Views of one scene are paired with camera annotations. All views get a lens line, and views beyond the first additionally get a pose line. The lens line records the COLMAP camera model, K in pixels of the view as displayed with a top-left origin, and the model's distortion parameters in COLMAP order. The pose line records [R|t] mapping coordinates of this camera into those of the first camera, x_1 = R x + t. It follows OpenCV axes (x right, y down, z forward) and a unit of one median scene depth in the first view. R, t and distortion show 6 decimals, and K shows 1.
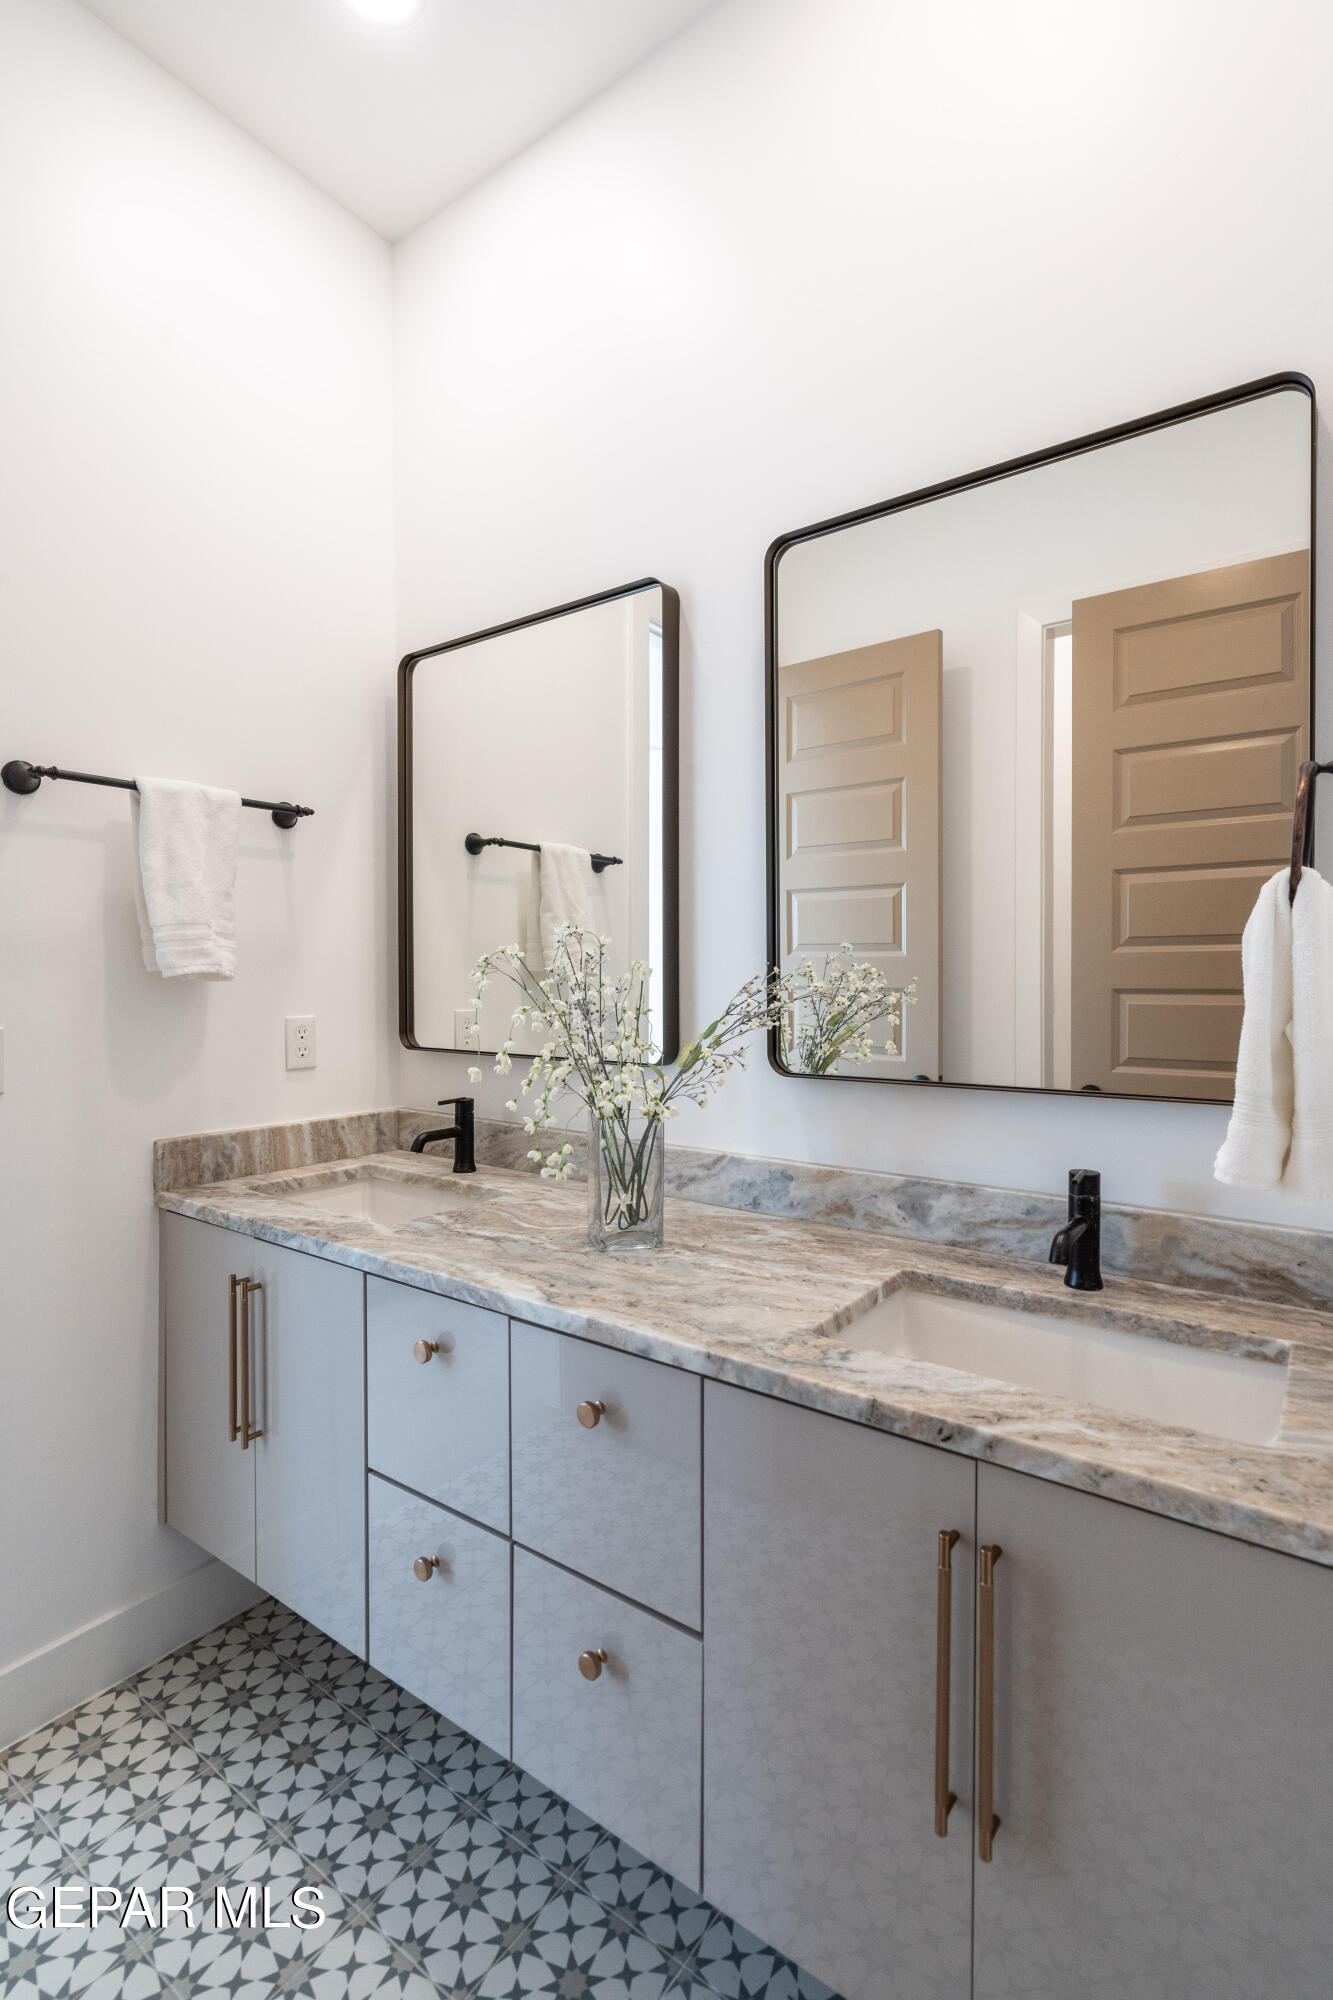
lens RADIAL K [[908.7, 0, 659.2], [0, 908.7, 1003.9], [0, 0, 1]] dist [0.003172, 0.000737]
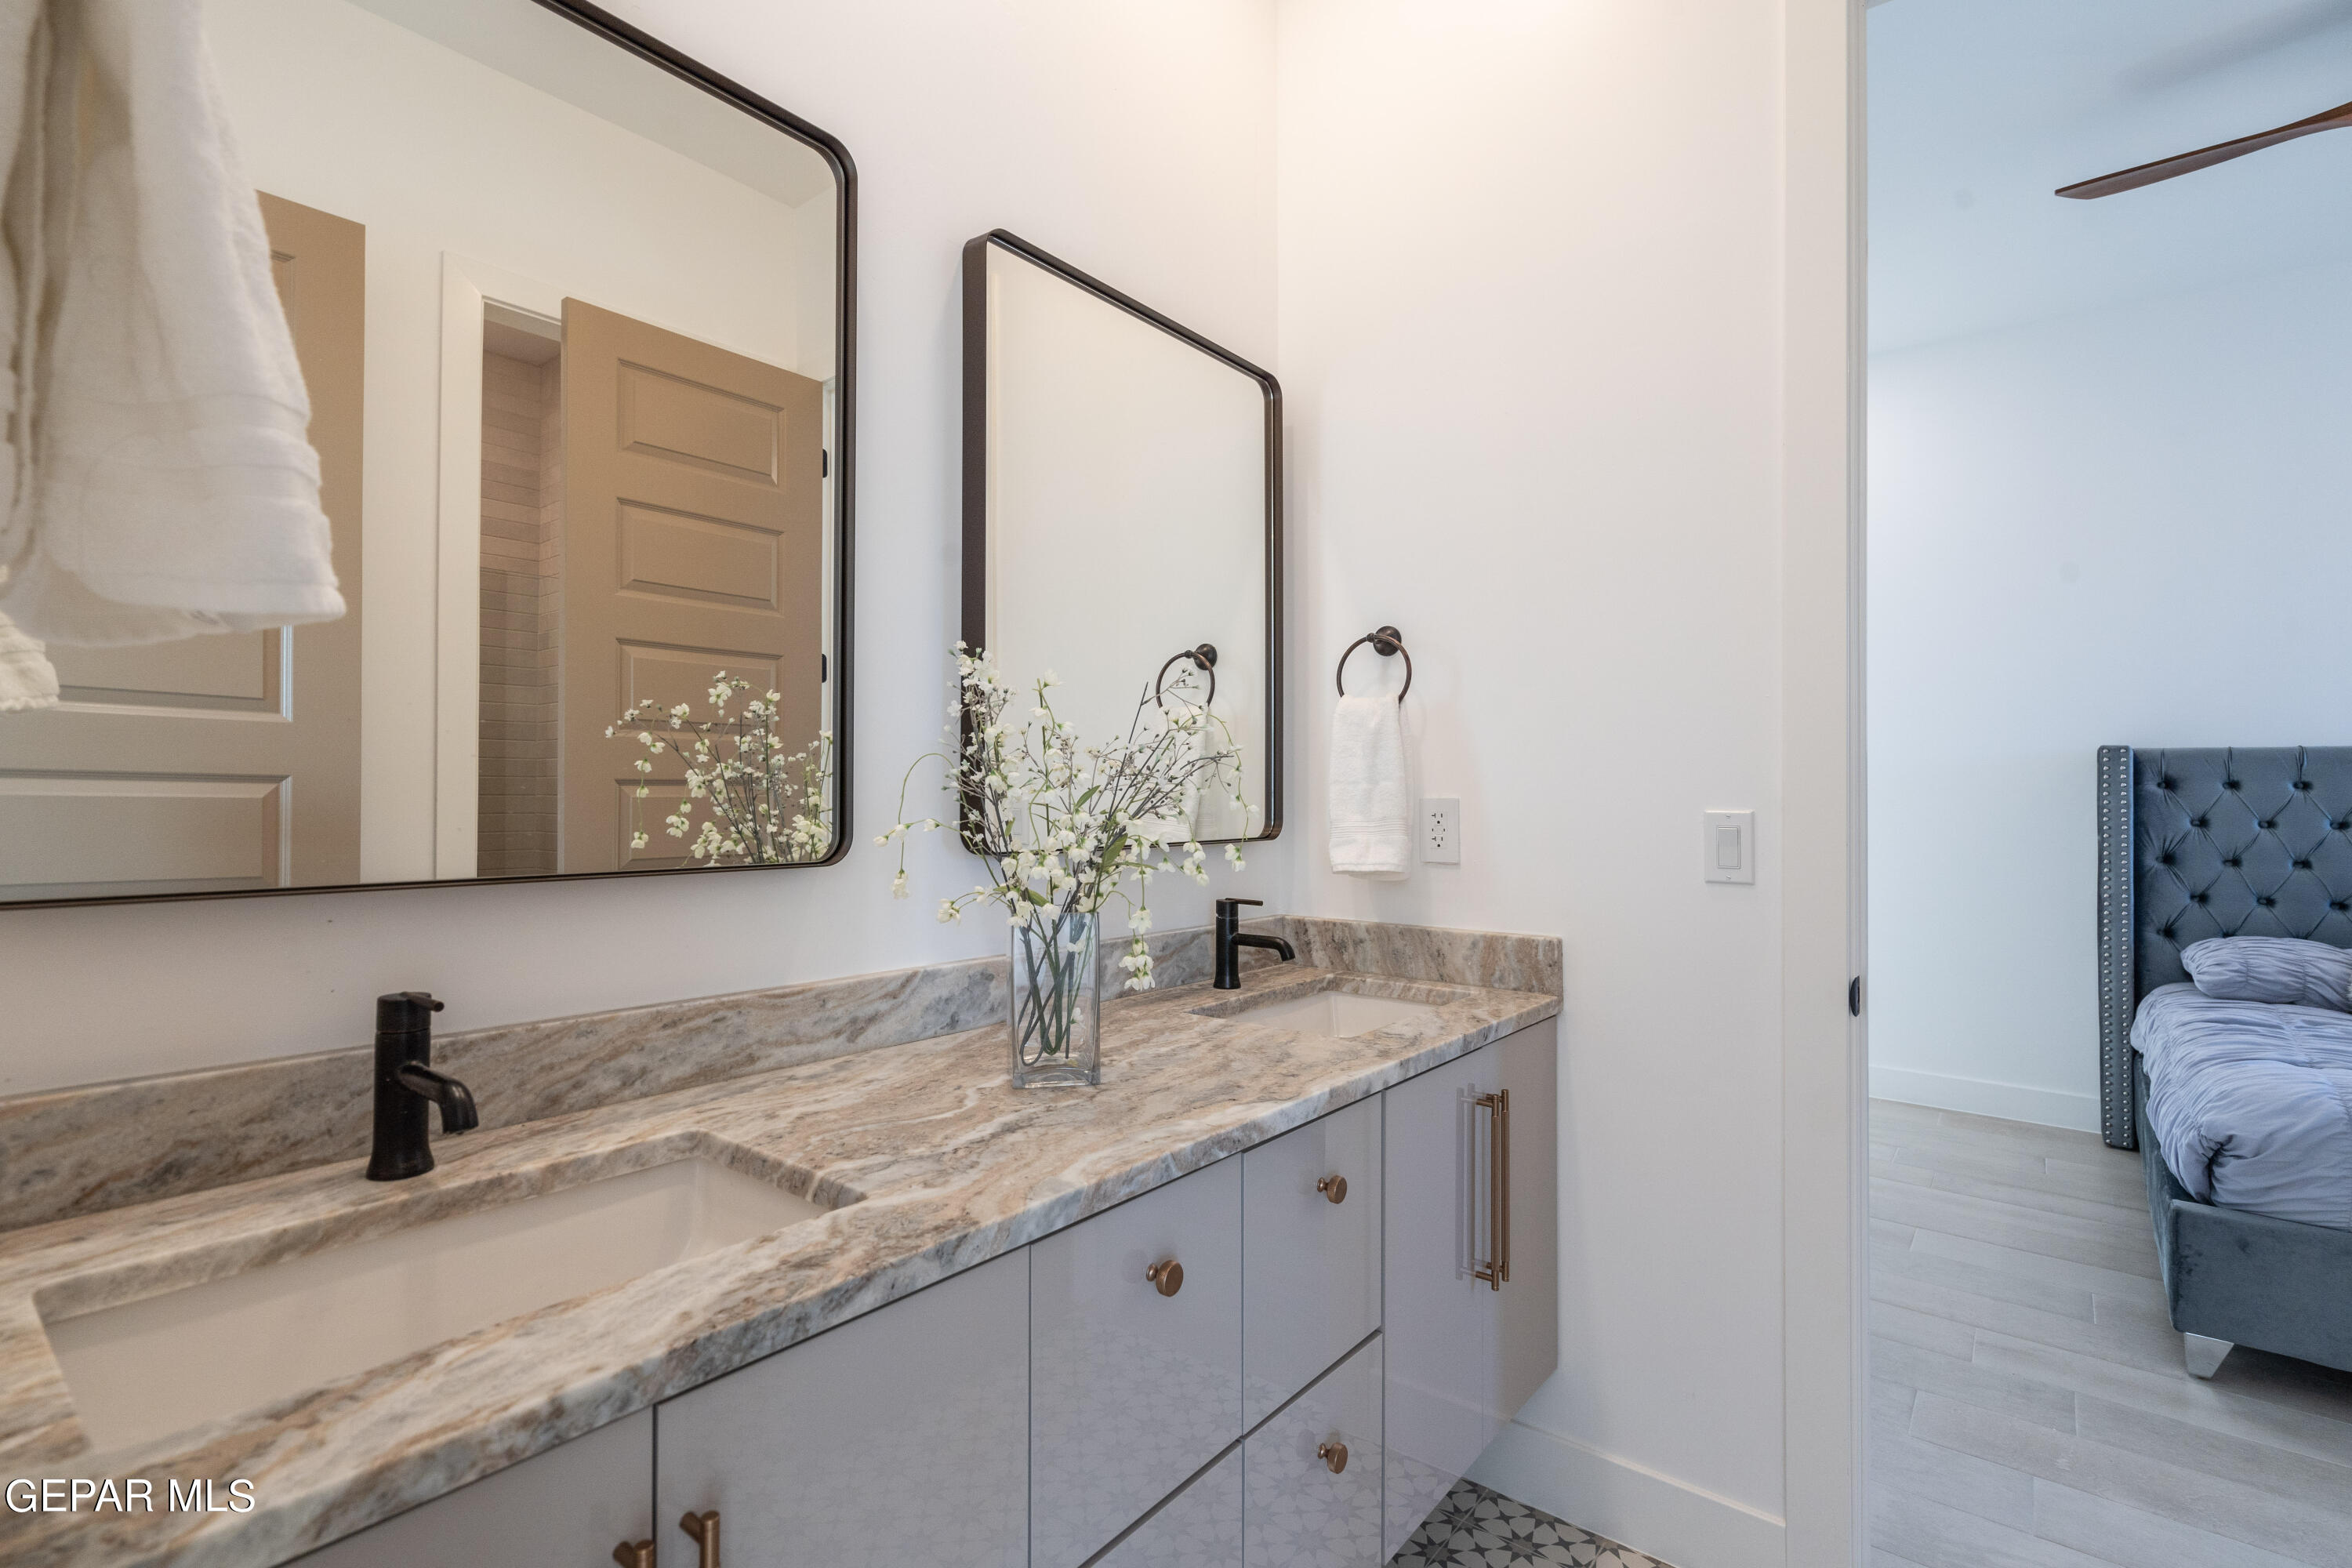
lens RADIAL K [[1068.6, 0, 1168.6], [0, 1068.6, 778.2], [0, 0, 1]] dist [0.003172, 0.000737]
pose [[0.059602, 0.016845, 0.998080, -0.917669], [0.021066, 0.999614, -0.018129, 0.028763], [-0.998000, 0.022106, 0.059224, 0.832700]]
